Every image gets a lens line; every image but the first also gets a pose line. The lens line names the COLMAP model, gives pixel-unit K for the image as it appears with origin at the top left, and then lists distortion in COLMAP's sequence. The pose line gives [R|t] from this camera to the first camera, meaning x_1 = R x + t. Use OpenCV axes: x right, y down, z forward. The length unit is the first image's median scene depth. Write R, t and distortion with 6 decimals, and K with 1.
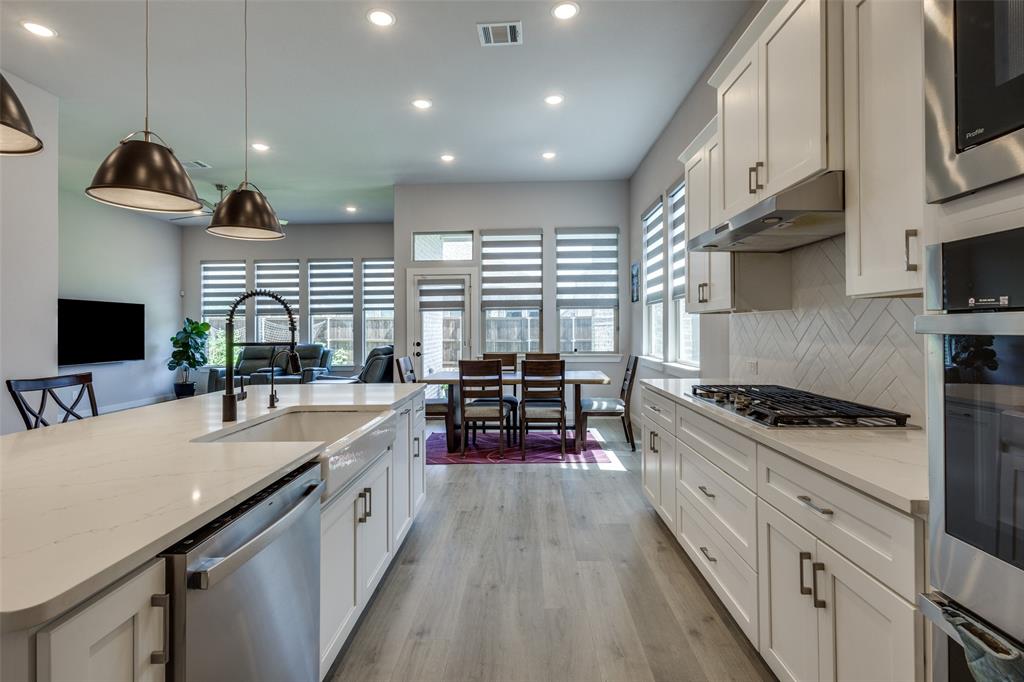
lens RADIAL K [[473.1, 0, 510.7], [0, 473.1, 333.2], [0, 0, 1]] dist [0.008121, -0.000190]
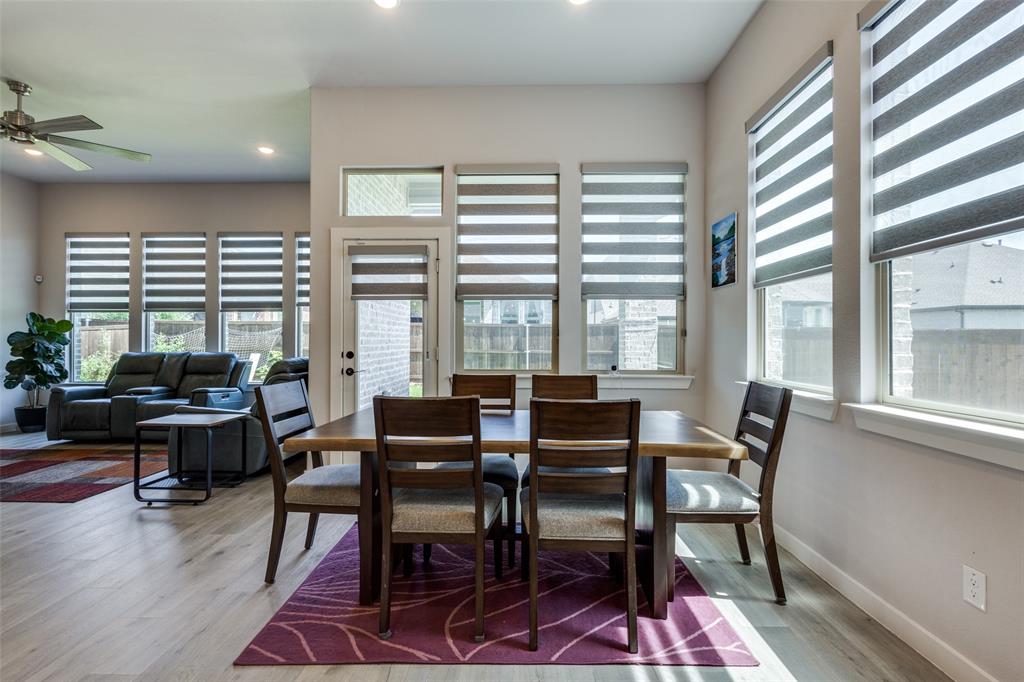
lens RADIAL K [[468.8, 0, 511.7], [0, 468.8, 344.4], [0, 0, 1]] dist [0.001056, 0.000322]
pose [[0.999840, 0.010921, 0.014150, 0.000442], [-0.010925, 0.999940, 0.000232, 0.007574], [-0.014147, -0.000387, 0.999900, 0.404745]]
